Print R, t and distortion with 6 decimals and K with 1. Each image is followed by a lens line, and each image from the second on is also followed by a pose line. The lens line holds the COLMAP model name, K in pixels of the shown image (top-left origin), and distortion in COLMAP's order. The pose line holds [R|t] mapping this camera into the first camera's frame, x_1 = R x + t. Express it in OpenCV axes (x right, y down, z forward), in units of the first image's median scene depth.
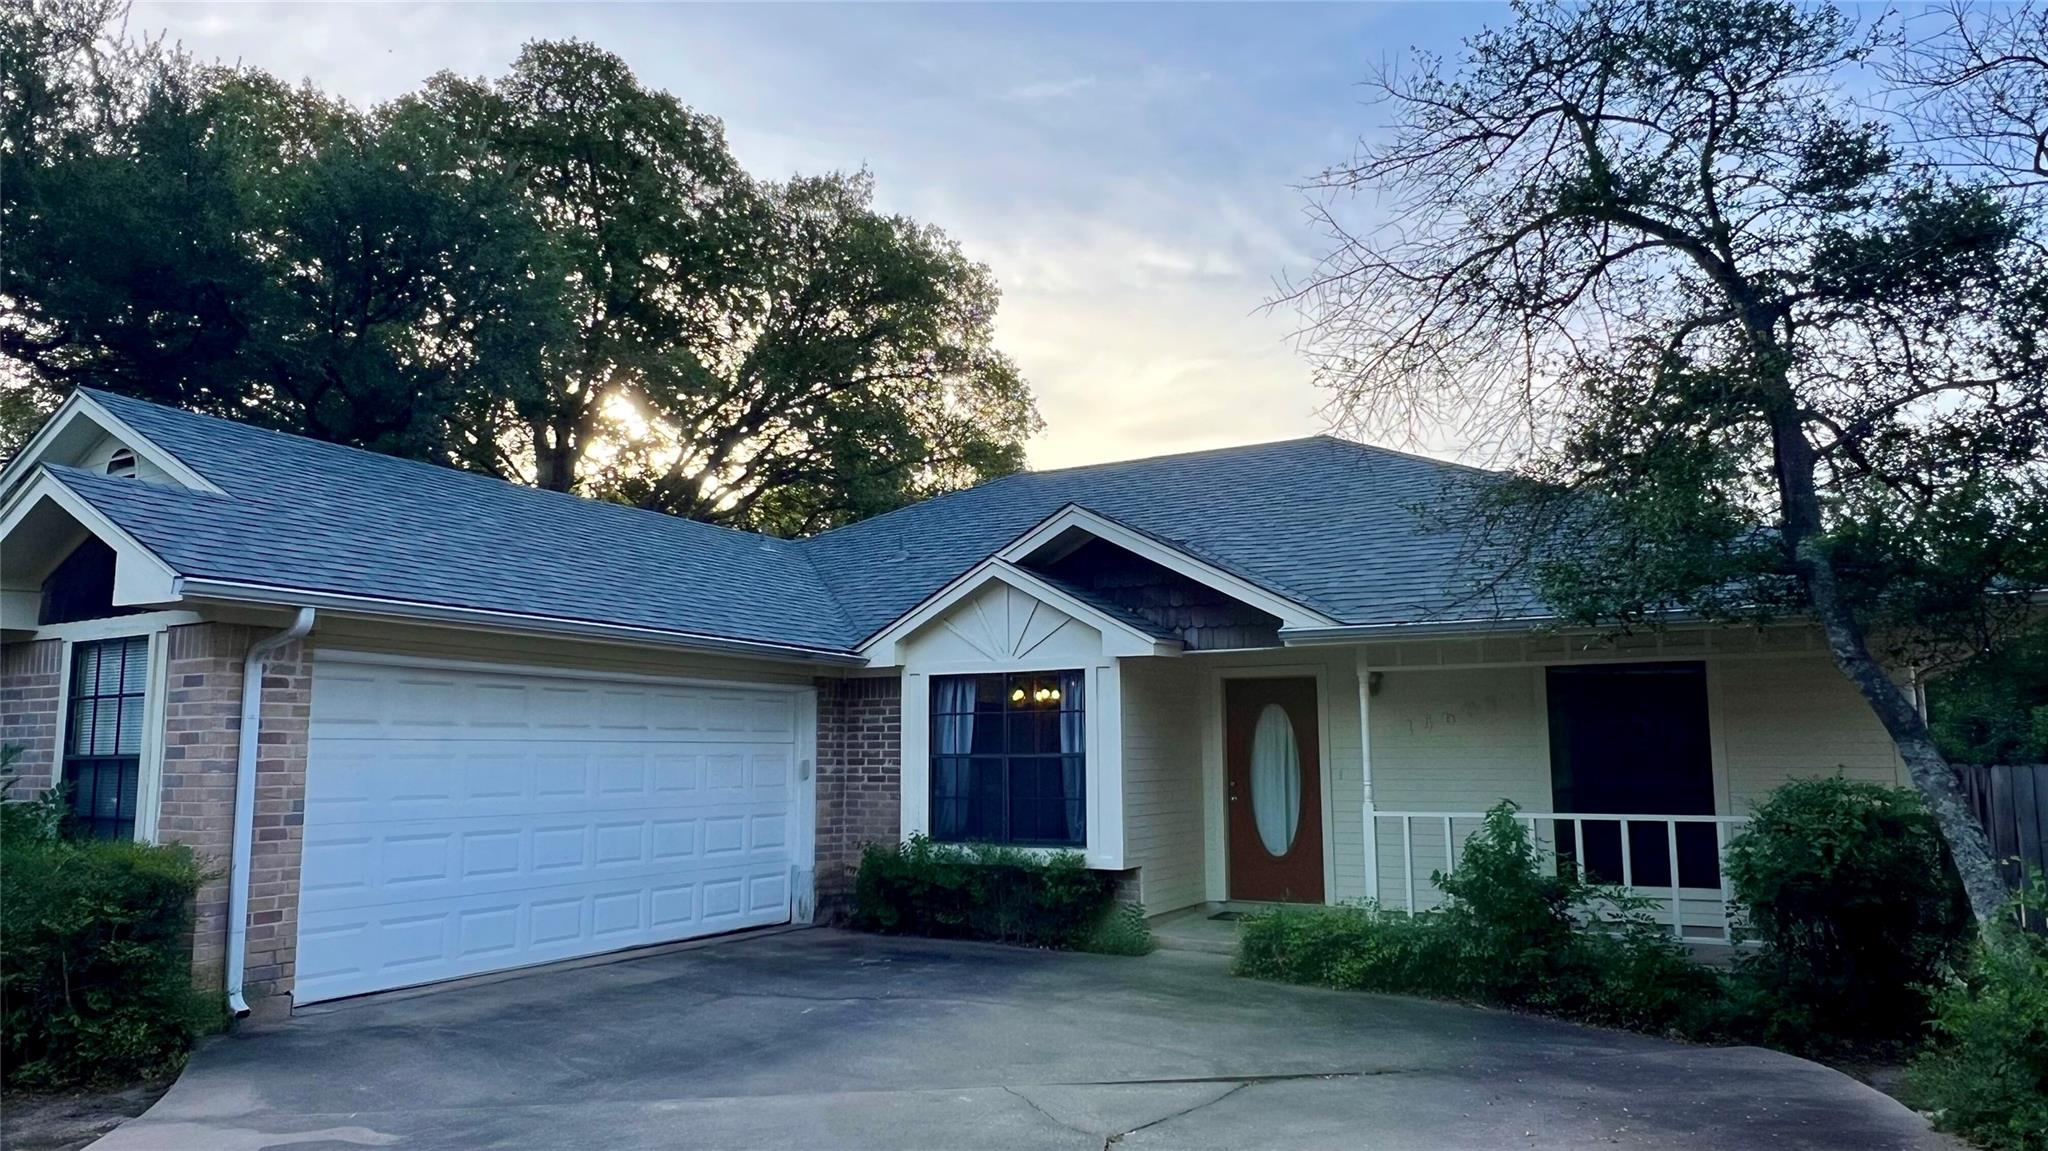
lens RADIAL K [[1323.3, 0, 1023.1], [0, 1323.3, 577.3], [0, 0, 1]] dist [0.029271, -0.000066]
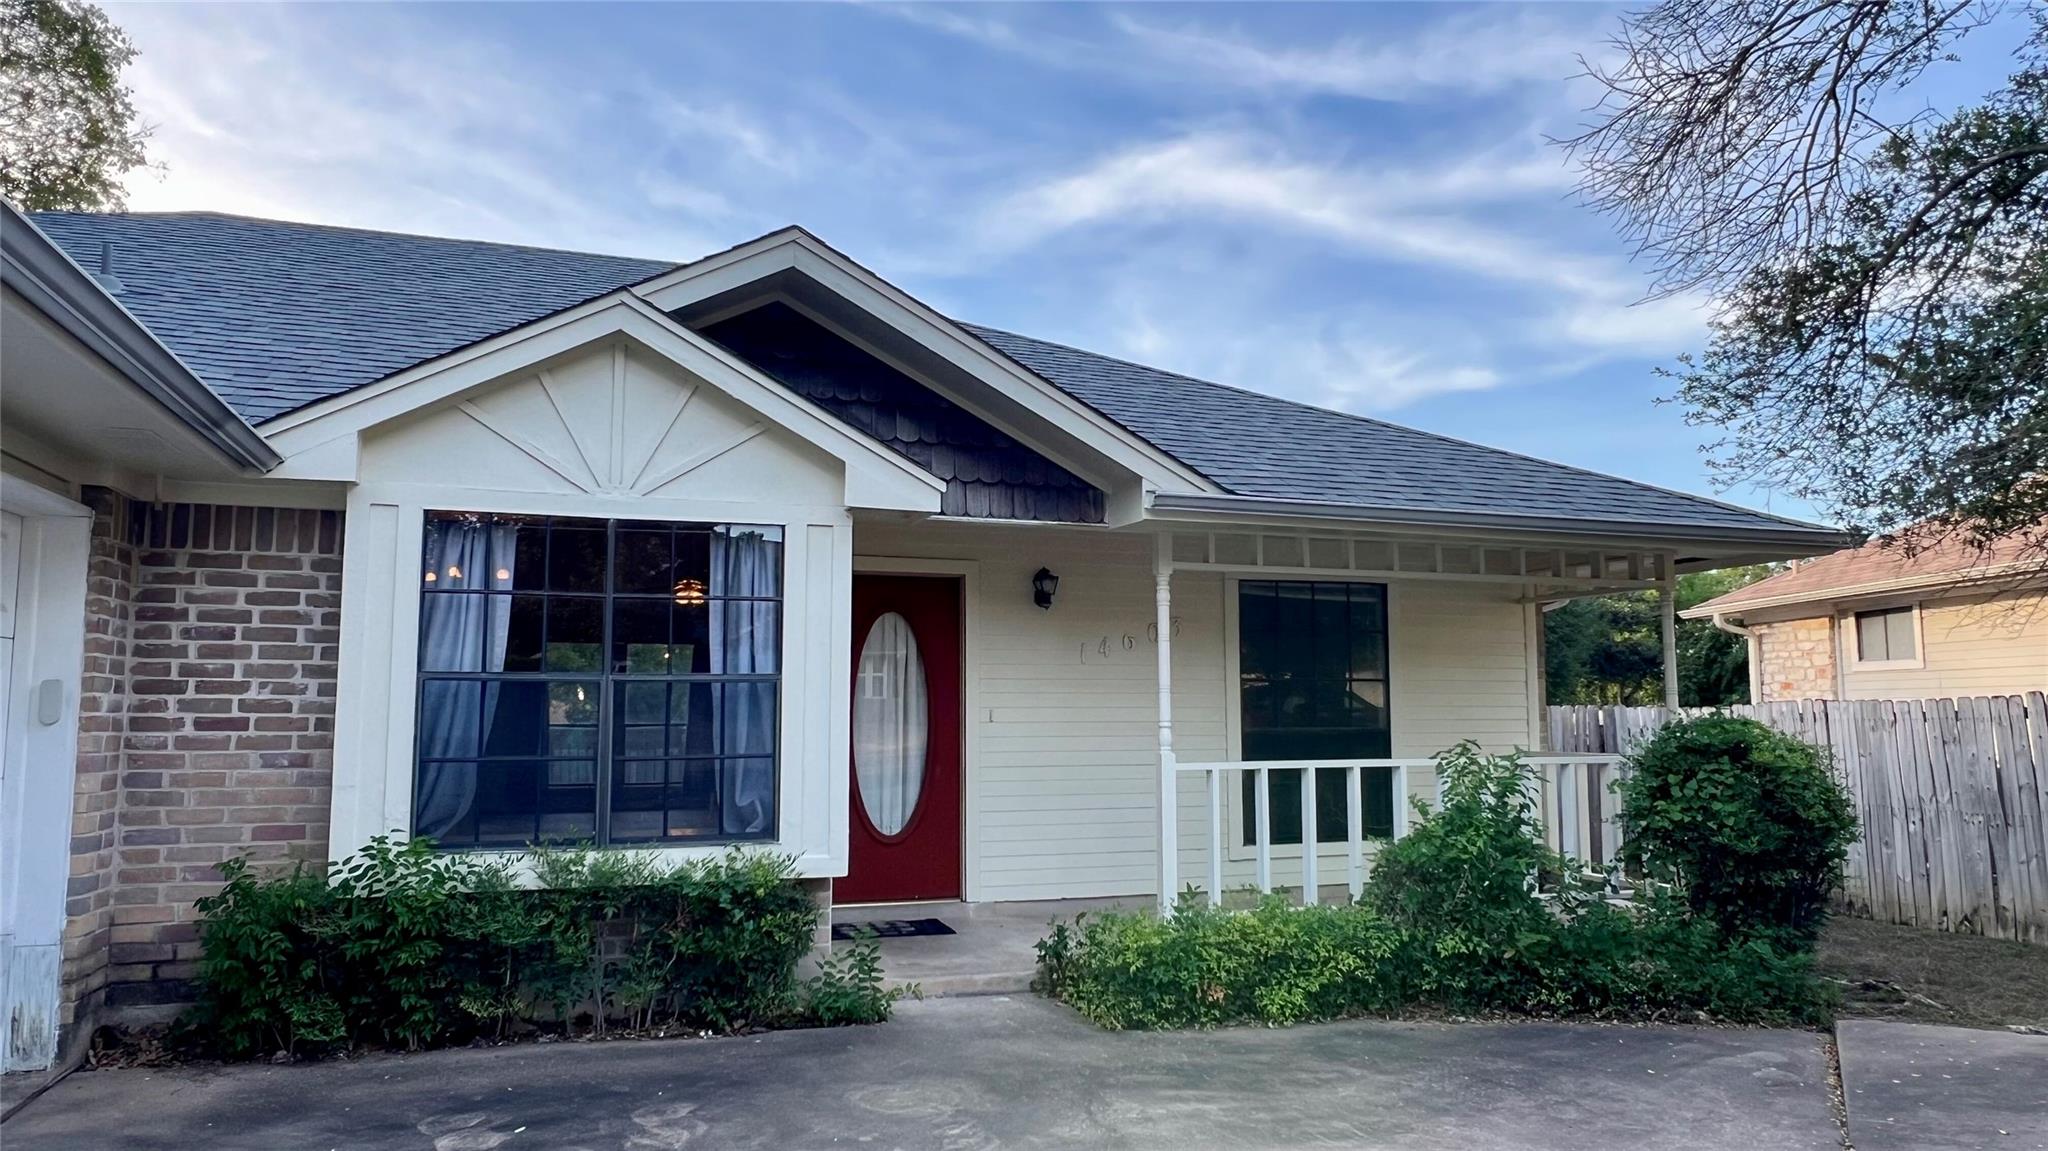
lens RADIAL K [[1345.1, 0, 1020.0], [0, 1345.1, 575.1], [0, 0, 1]] dist [0.004072, 0.001603]
pose [[0.672021, 0.082394, 0.735934, -0.300637], [-0.100459, 0.994747, -0.019635, 0.090555], [-0.733686, -0.060736, 0.676768, 0.533607]]
